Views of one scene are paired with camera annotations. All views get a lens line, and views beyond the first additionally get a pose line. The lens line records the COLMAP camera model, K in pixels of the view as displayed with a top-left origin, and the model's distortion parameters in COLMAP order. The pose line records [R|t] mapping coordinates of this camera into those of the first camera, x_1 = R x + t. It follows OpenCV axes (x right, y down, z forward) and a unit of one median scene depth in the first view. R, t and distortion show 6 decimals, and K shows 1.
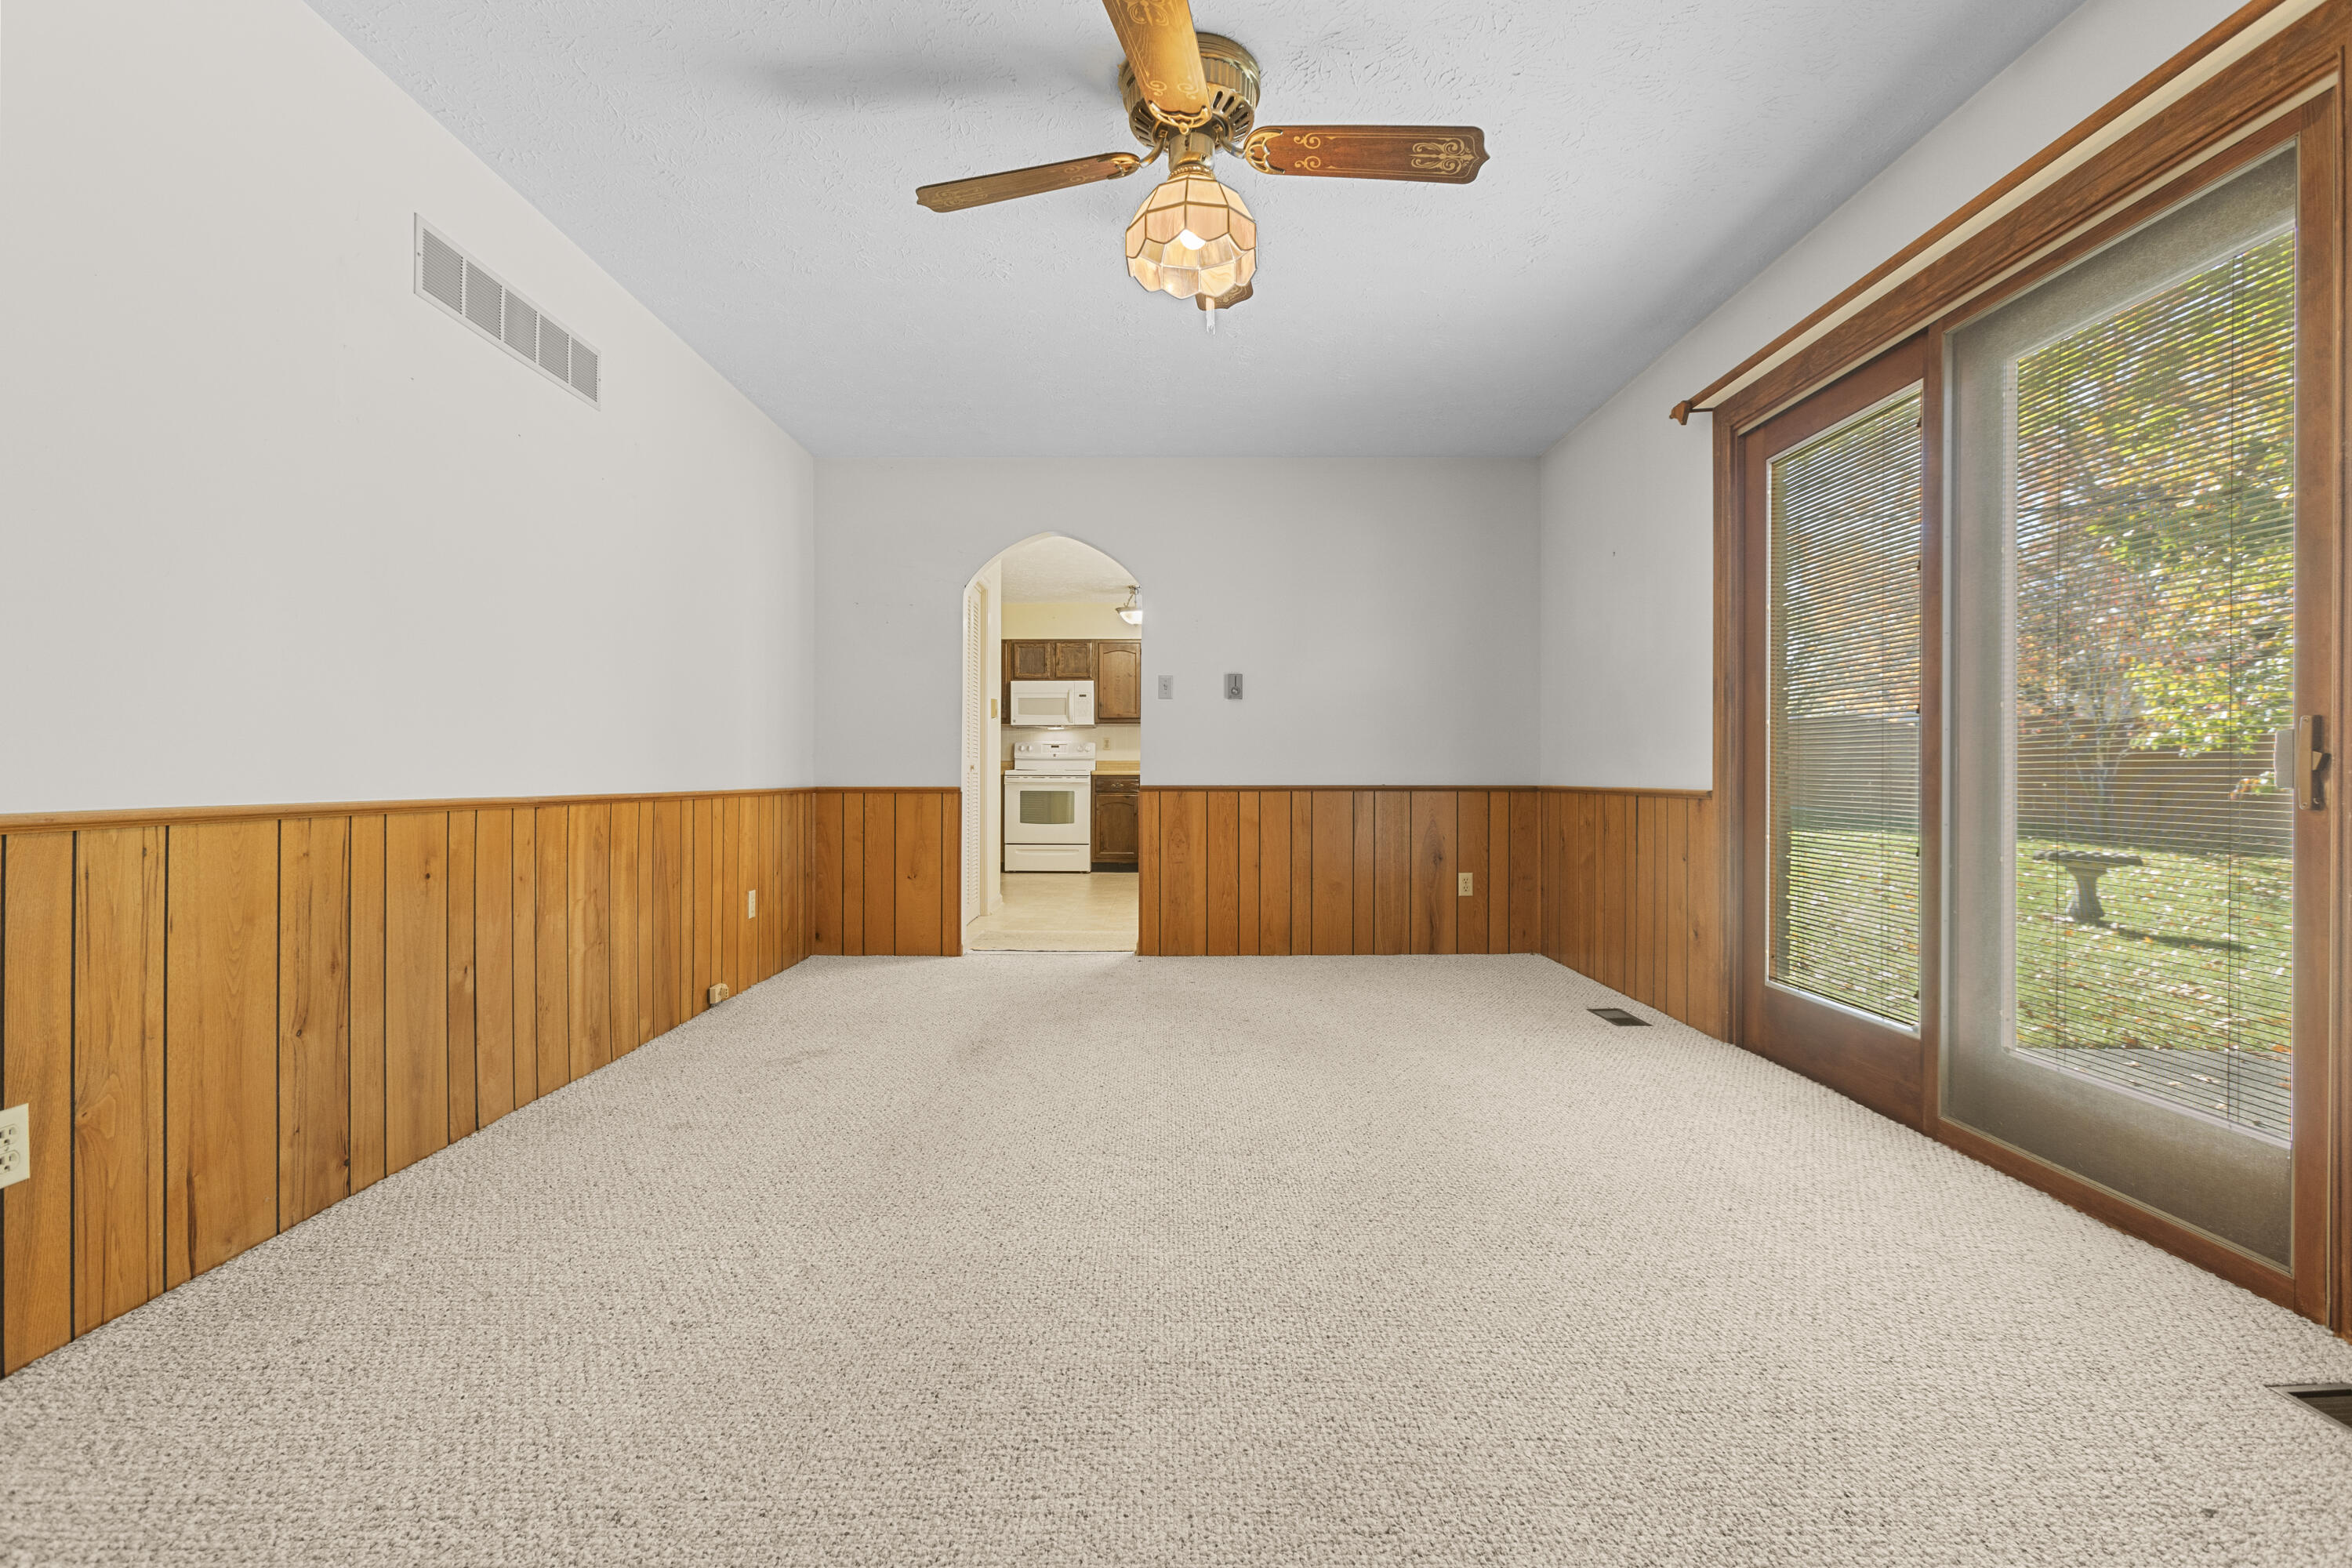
lens RADIAL K [[1041.7, 0, 1183.4], [0, 1041.7, 777.0], [0, 0, 1]] dist [-0.007414, 0.004356]
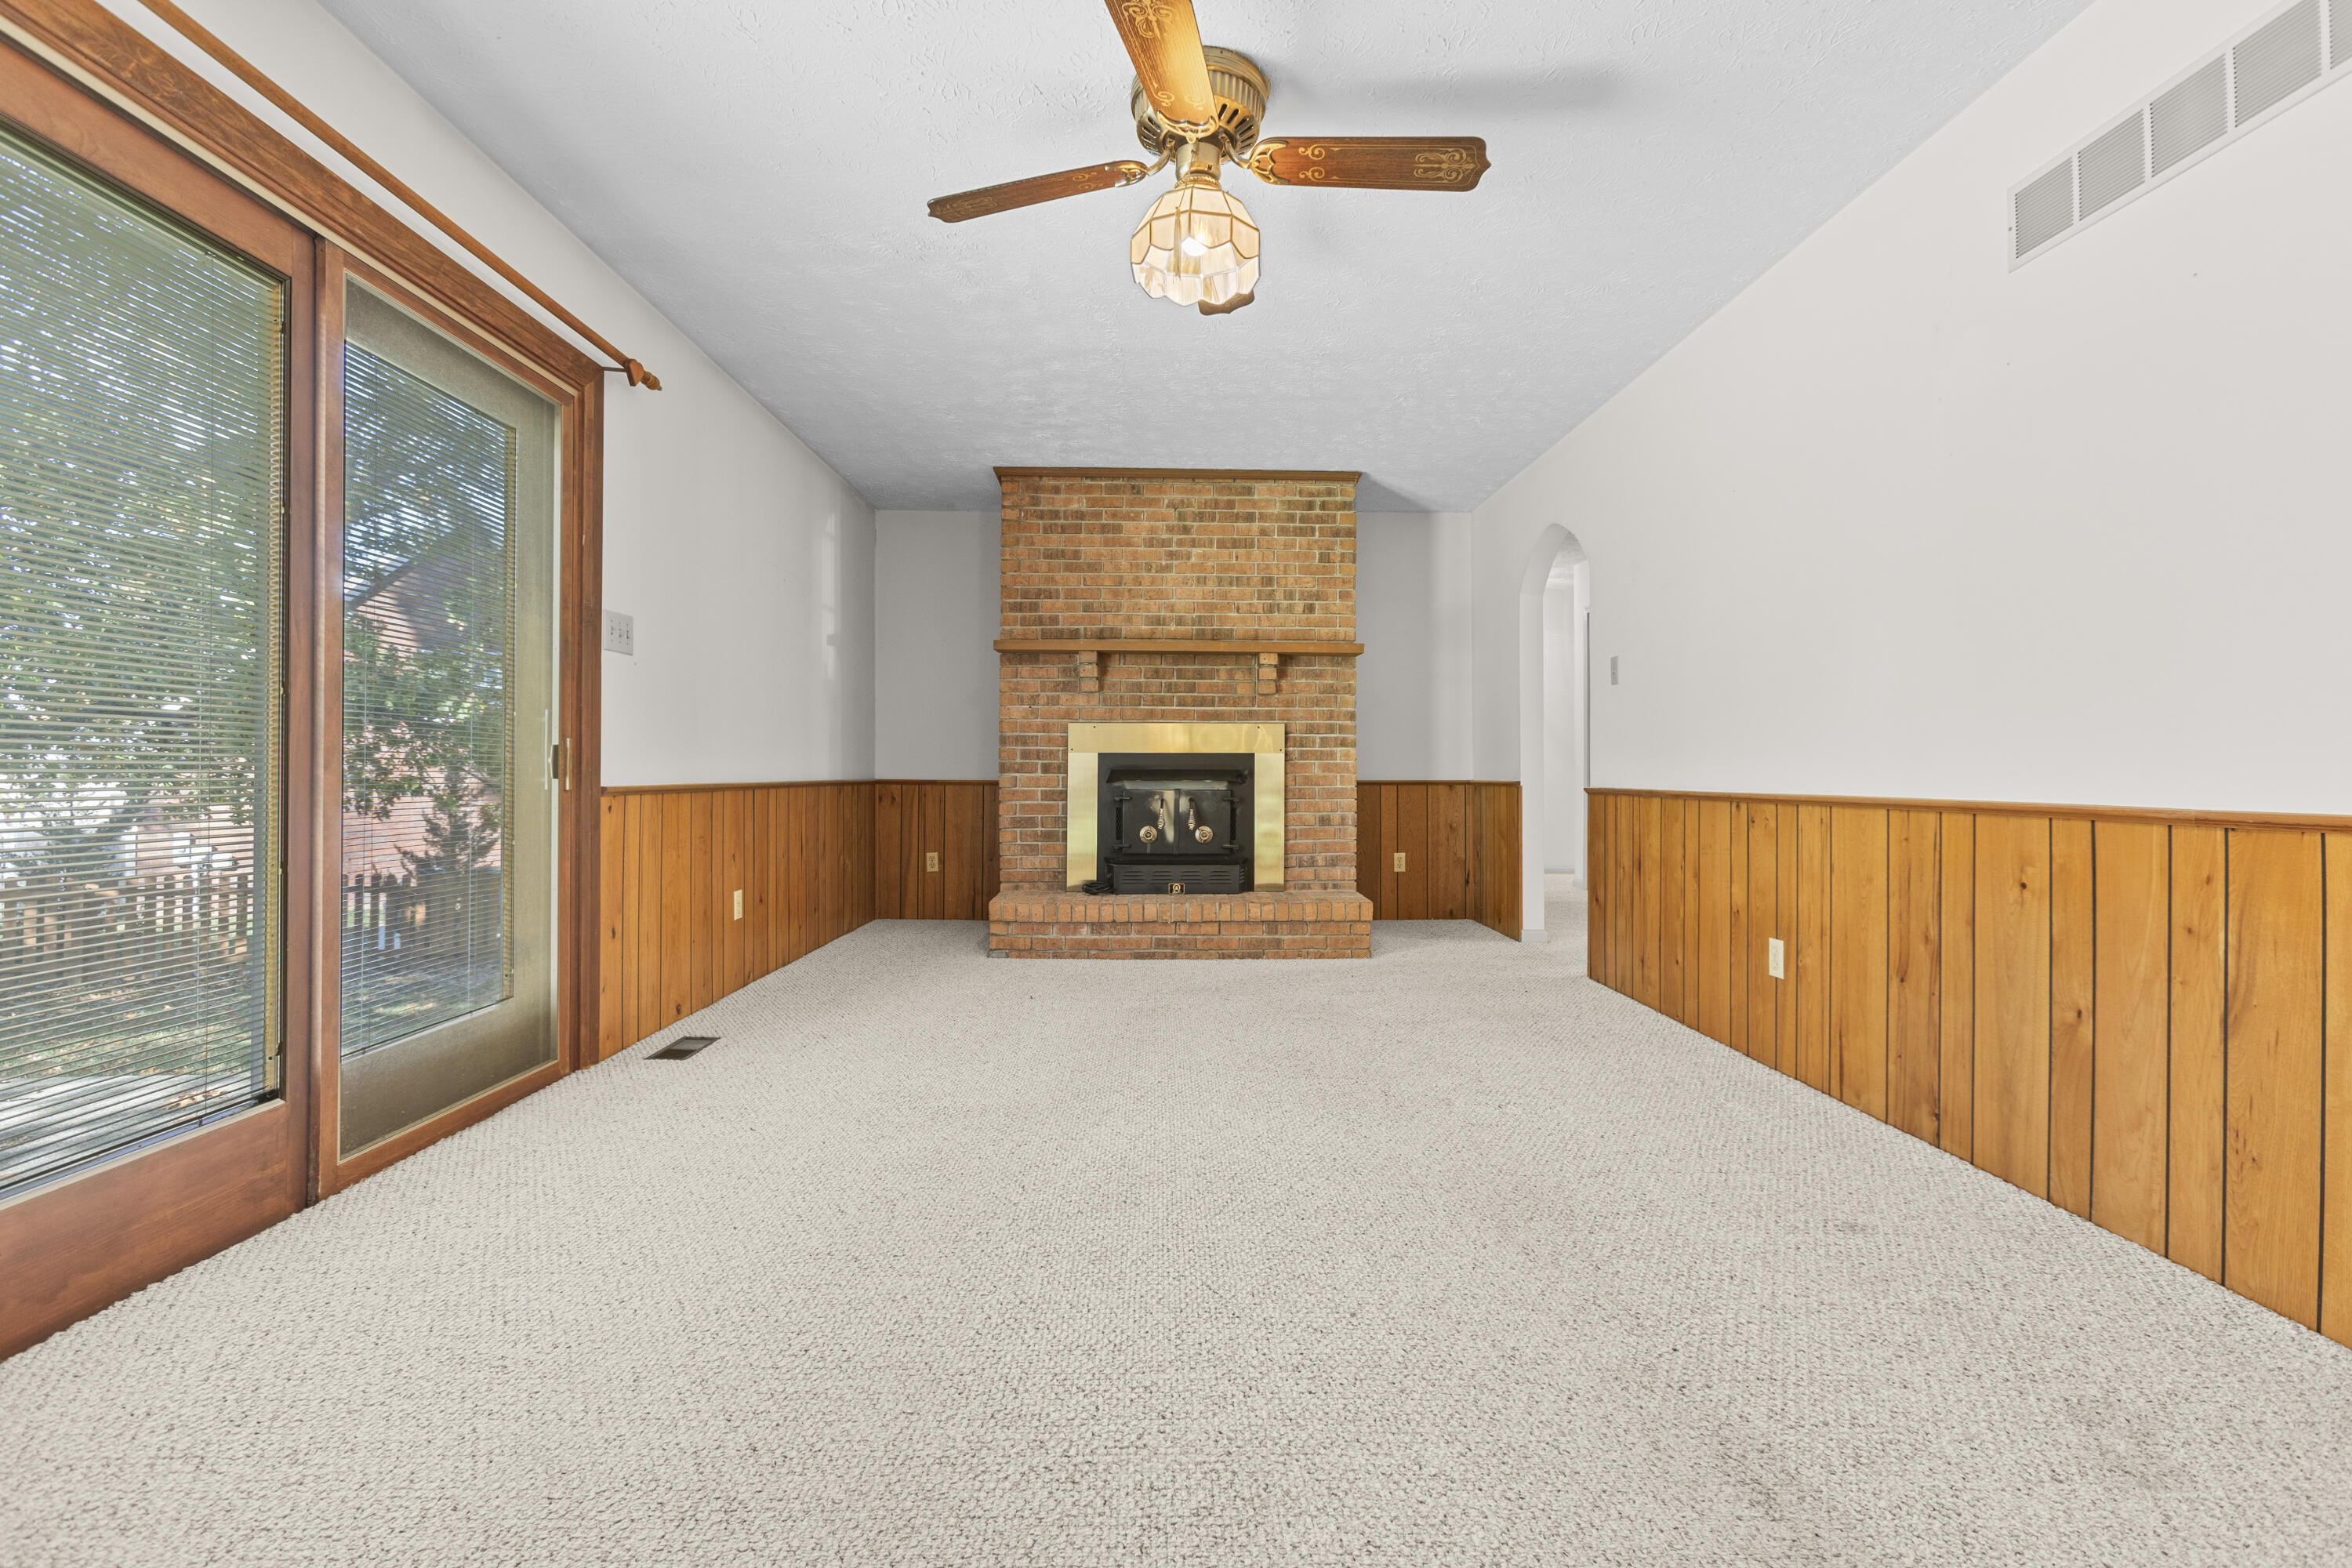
lens RADIAL K [[1041.7, 0, 1175.7], [0, 1041.7, 775.0], [0, 0, 1]] dist [-0.007414, 0.004356]
pose [[-0.999995, -0.003112, 0.000815, 0.027348], [-0.003108, 0.999982, 0.005133, -0.005736], [-0.000831, 0.005130, -0.999986, 2.087688]]
